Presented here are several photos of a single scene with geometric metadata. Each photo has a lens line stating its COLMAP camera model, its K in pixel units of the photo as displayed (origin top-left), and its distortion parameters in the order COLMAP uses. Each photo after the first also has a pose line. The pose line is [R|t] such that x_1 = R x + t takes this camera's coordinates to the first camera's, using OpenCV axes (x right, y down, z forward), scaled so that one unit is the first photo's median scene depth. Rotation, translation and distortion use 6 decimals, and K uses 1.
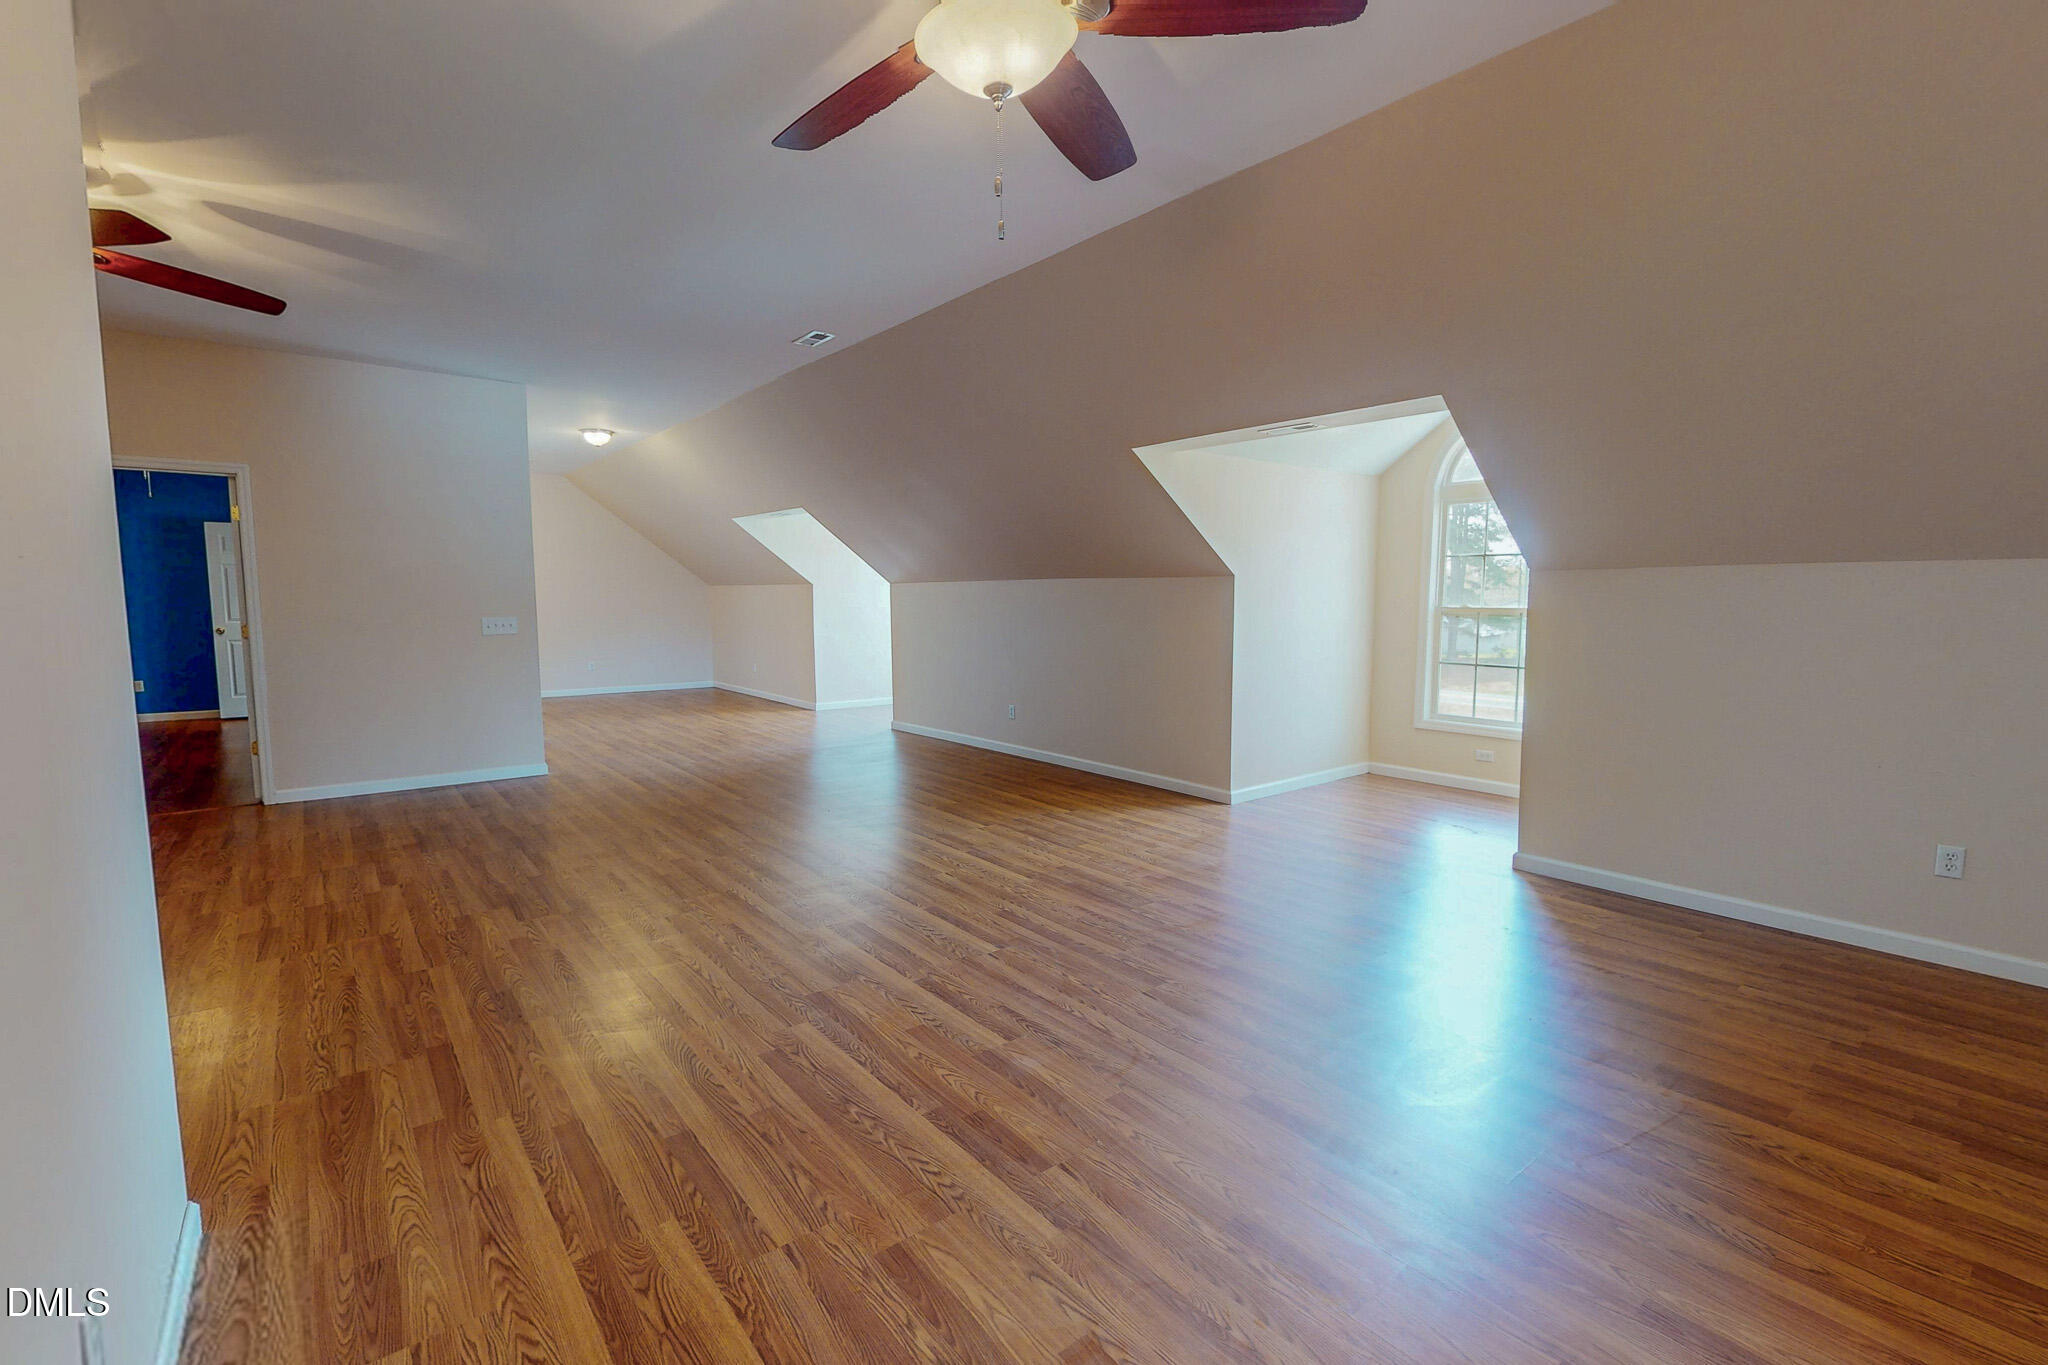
lens RADIAL K [[899.9, 0, 1020.0], [0, 899.9, 672.5], [0, 0, 1]] dist [-0.001135, -0.000346]
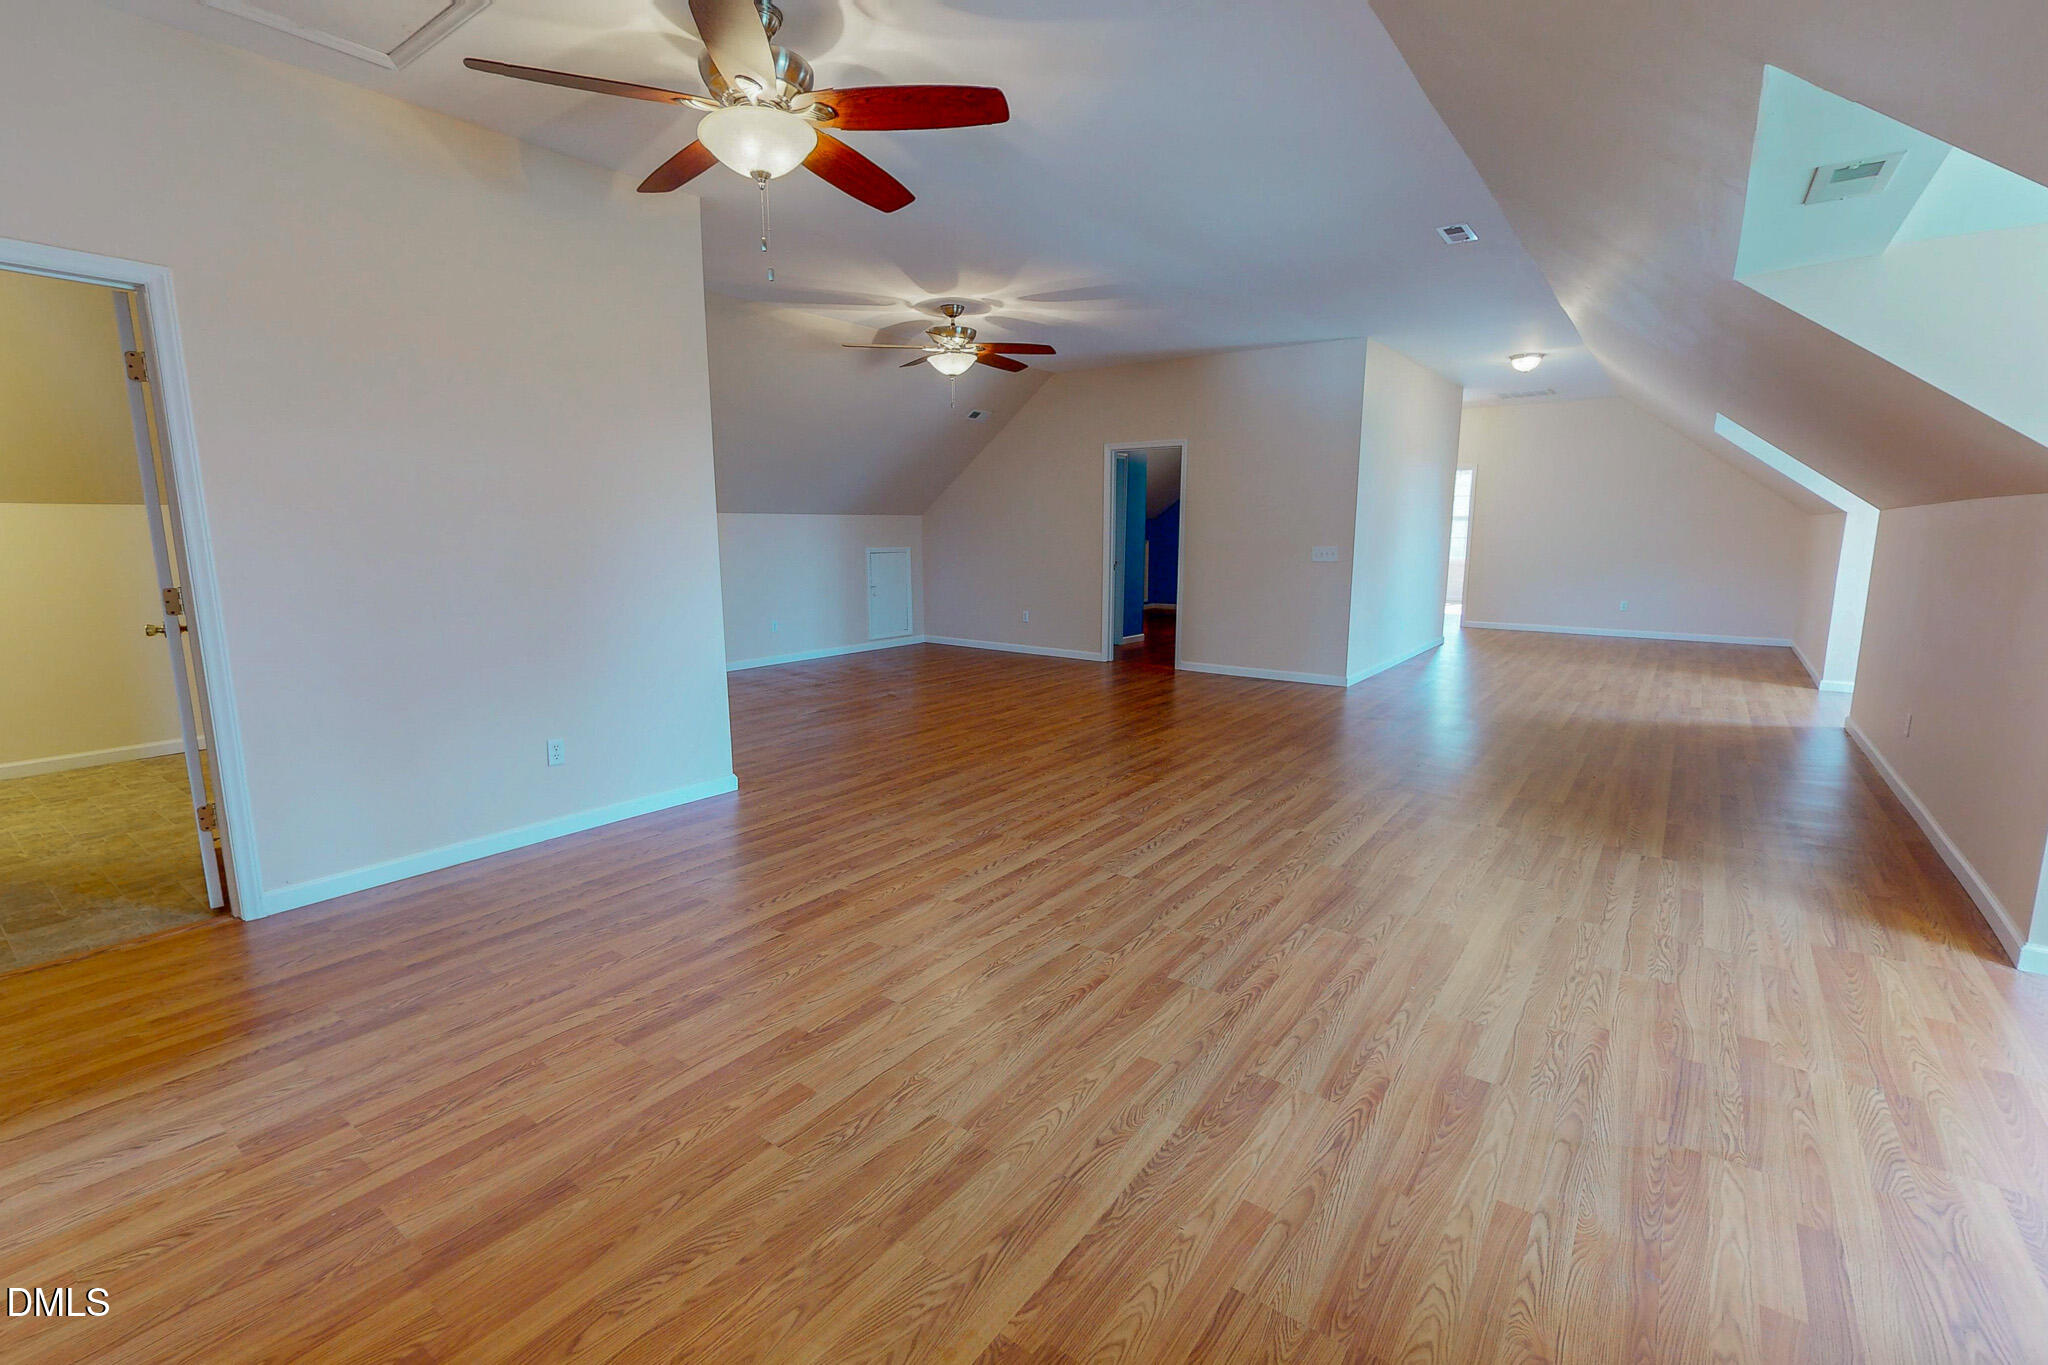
lens RADIAL K [[899.9, 0, 1035.2], [0, 899.9, 674.5], [0, 0, 1]] dist [-0.001135, -0.000346]
pose [[0.260532, 0.155643, -0.952837, 0.944938], [-0.082475, 0.986900, 0.138656, -0.057544], [0.961936, 0.042461, 0.269956, 0.644254]]
